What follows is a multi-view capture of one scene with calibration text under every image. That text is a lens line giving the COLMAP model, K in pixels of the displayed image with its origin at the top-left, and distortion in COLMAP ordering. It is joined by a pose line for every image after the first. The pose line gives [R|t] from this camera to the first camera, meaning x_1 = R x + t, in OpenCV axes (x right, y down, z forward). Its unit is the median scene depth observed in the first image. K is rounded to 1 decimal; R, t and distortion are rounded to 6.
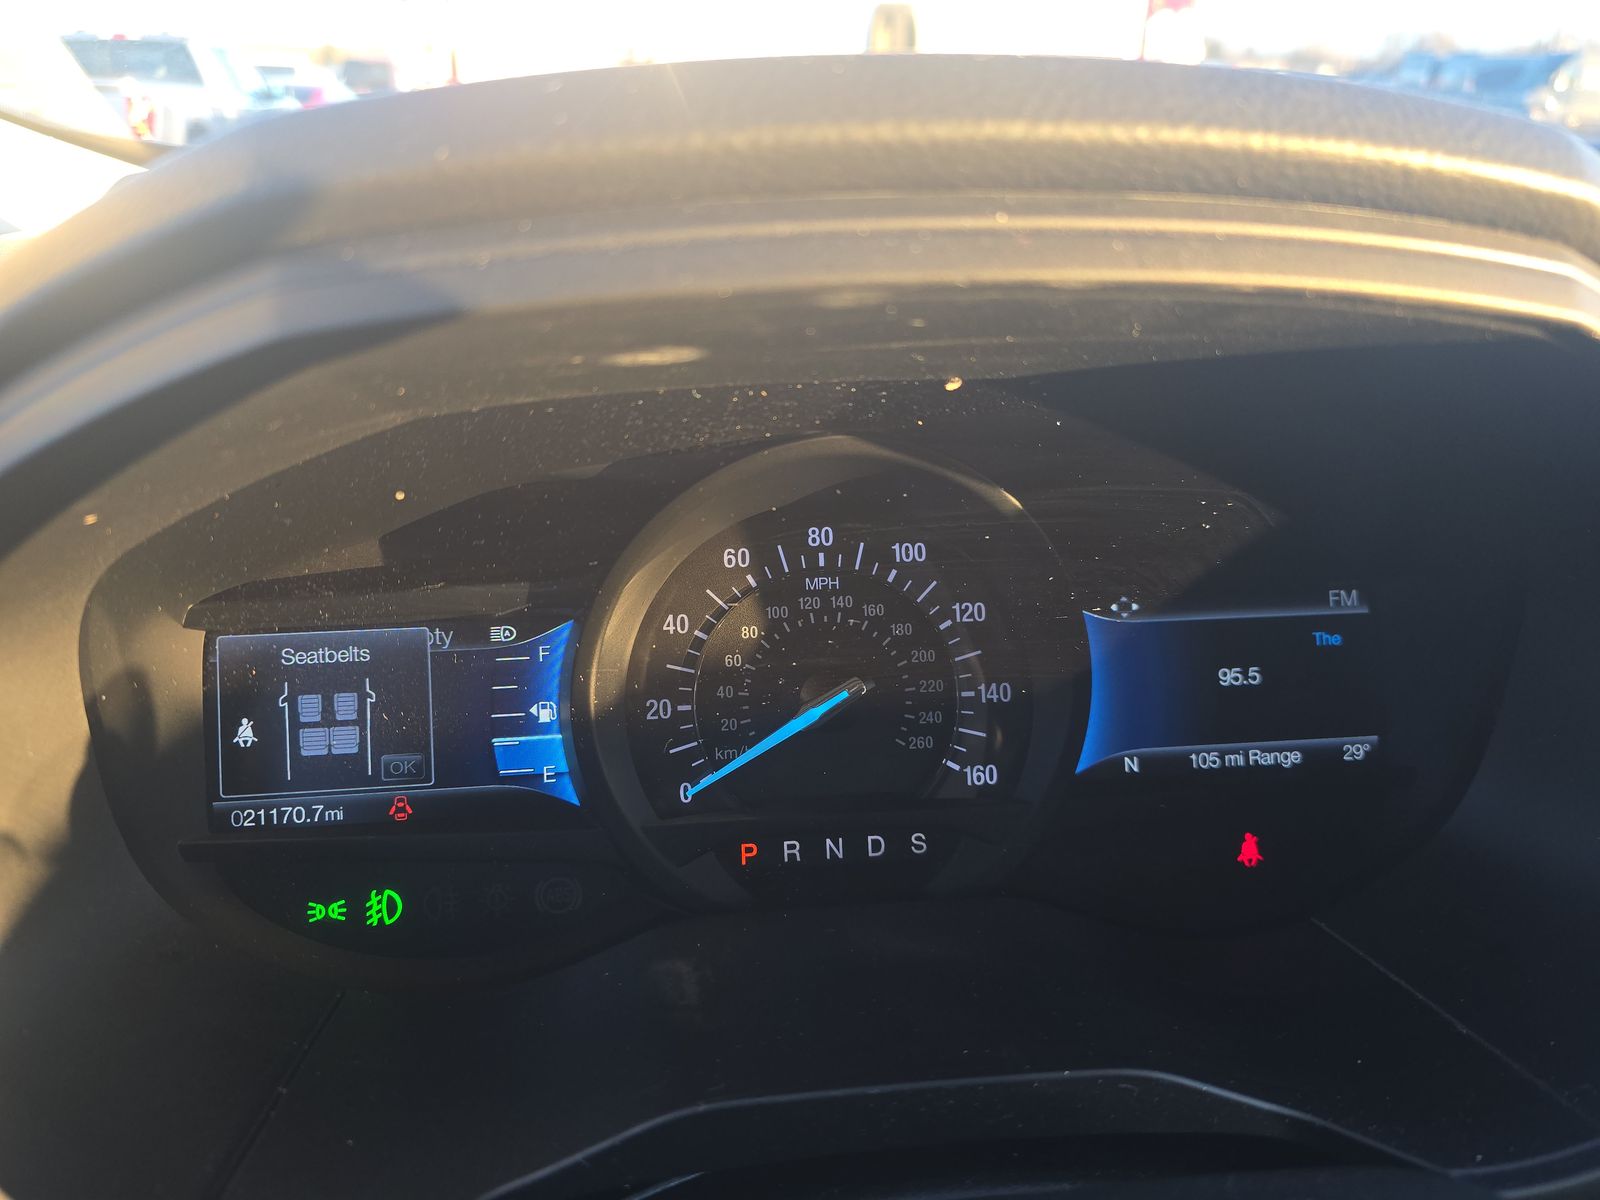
lens RADIAL K [[1097.5, 0, 795.6], [0, 1097.5, 597.4], [0, 0, 1]] dist [0.056322, -0.044849]
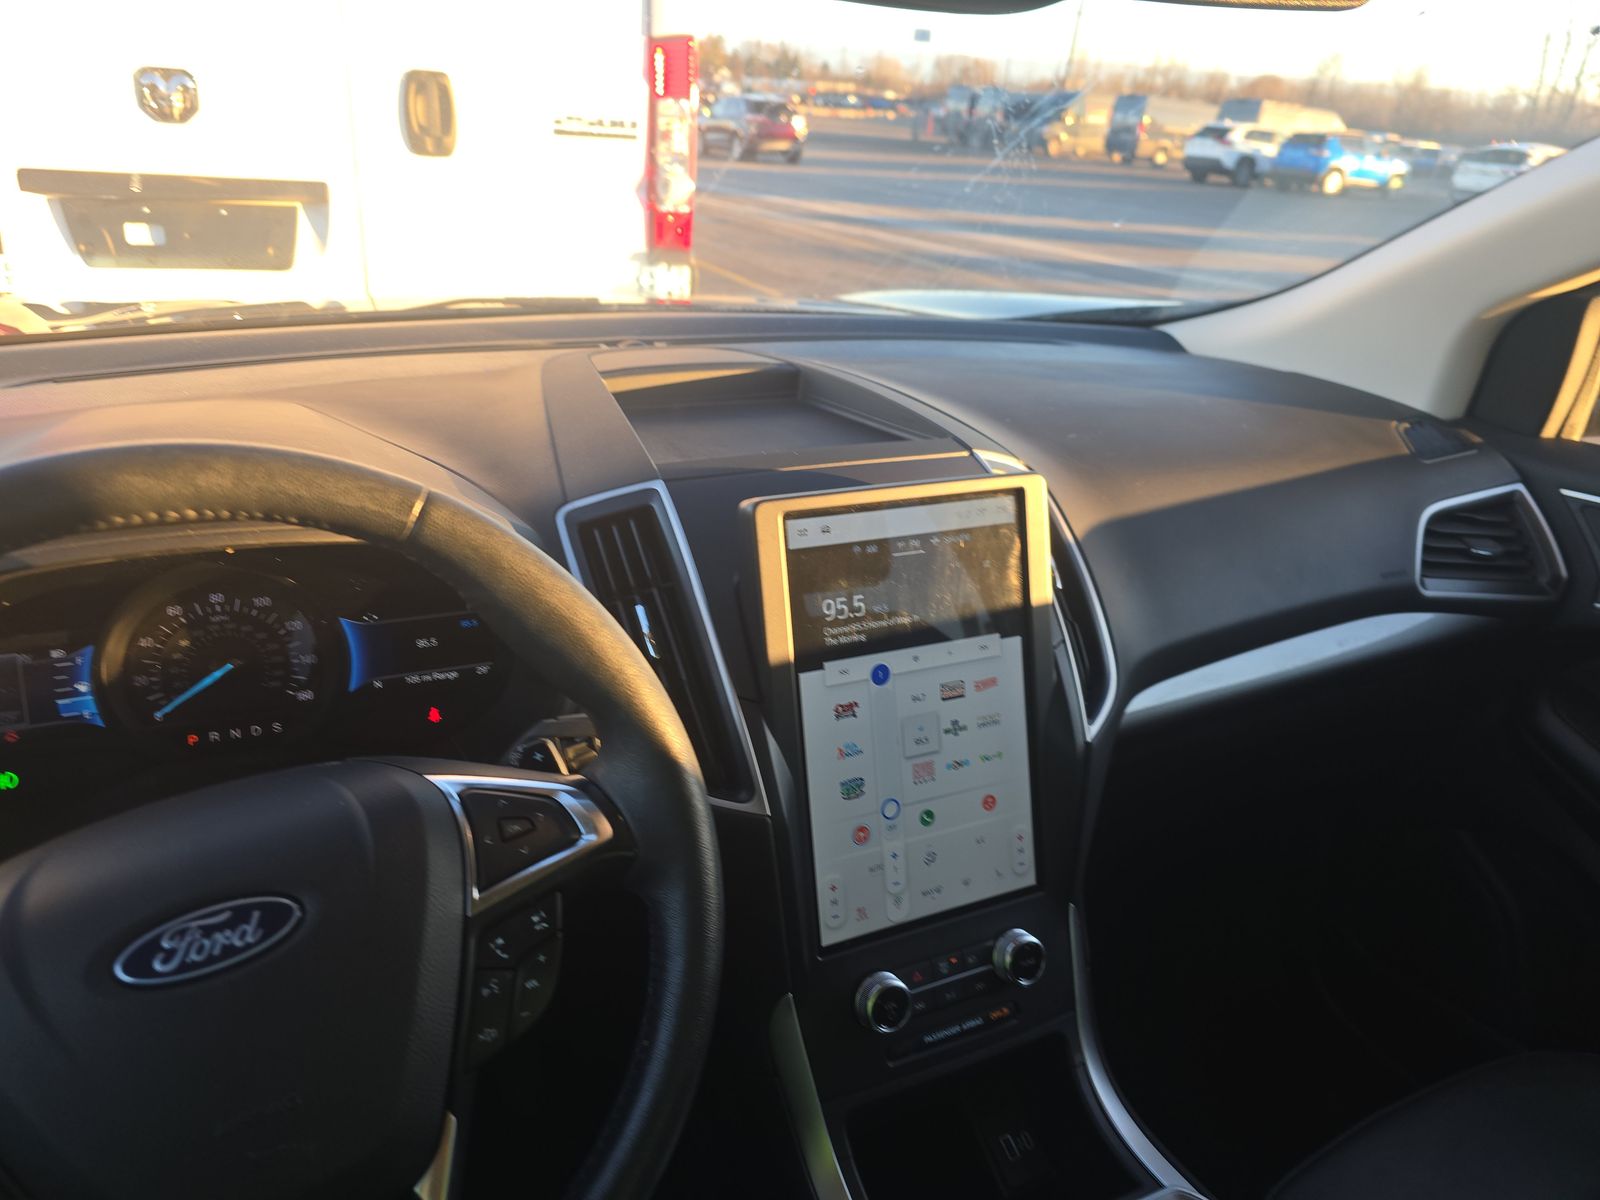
lens RADIAL K [[1097.5, 0, 789.9], [0, 1097.5, 614.9], [0, 0, 1]] dist [0.056322, -0.044849]
pose [[0.949216, -0.082186, 0.303702, 0.450622], [0.075963, 0.996588, 0.032272, -0.005083], [-0.305318, -0.007563, 0.952220, -1.558314]]
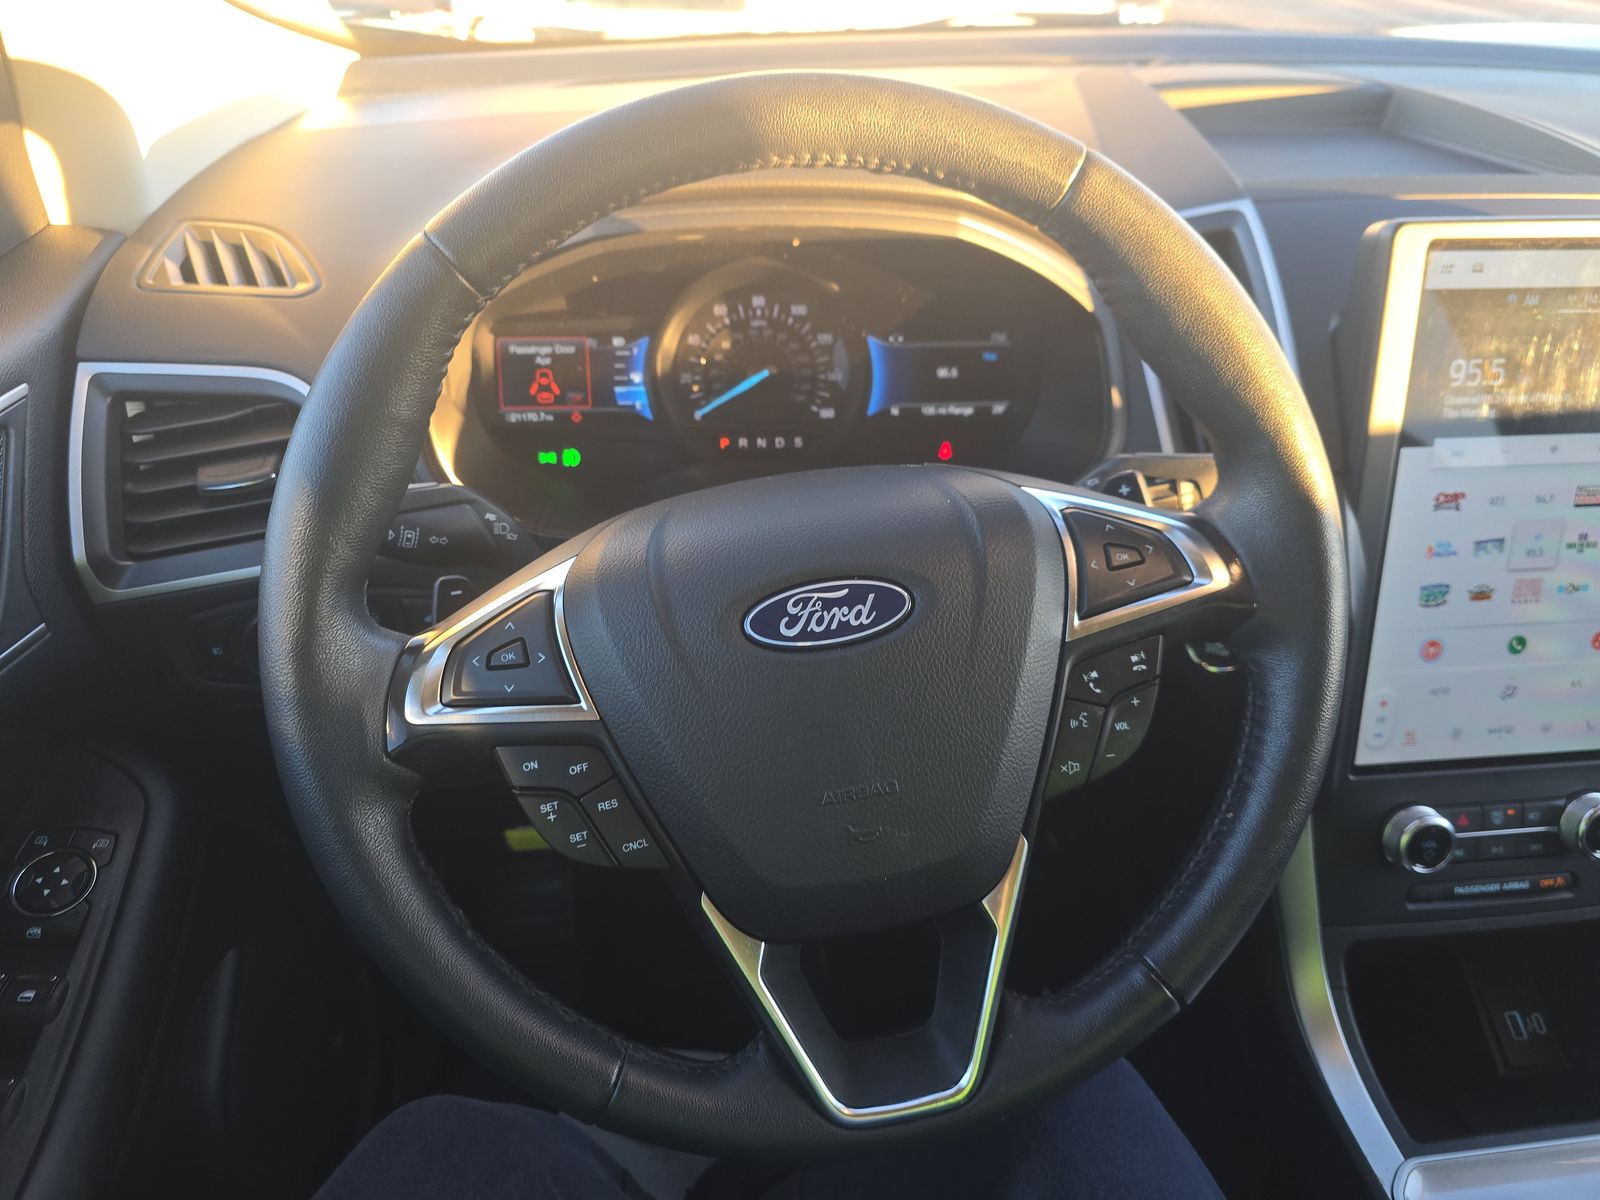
lens RADIAL K [[1097.5, 0, 784.4], [0, 1097.5, 627.7], [0, 0, 1]] dist [0.056322, -0.044849]
pose [[0.999538, 0.029332, -0.007981, 0.113763], [-0.027021, 0.977604, 0.208711, 0.124728], [0.013924, -0.208399, 0.977945, -1.340435]]
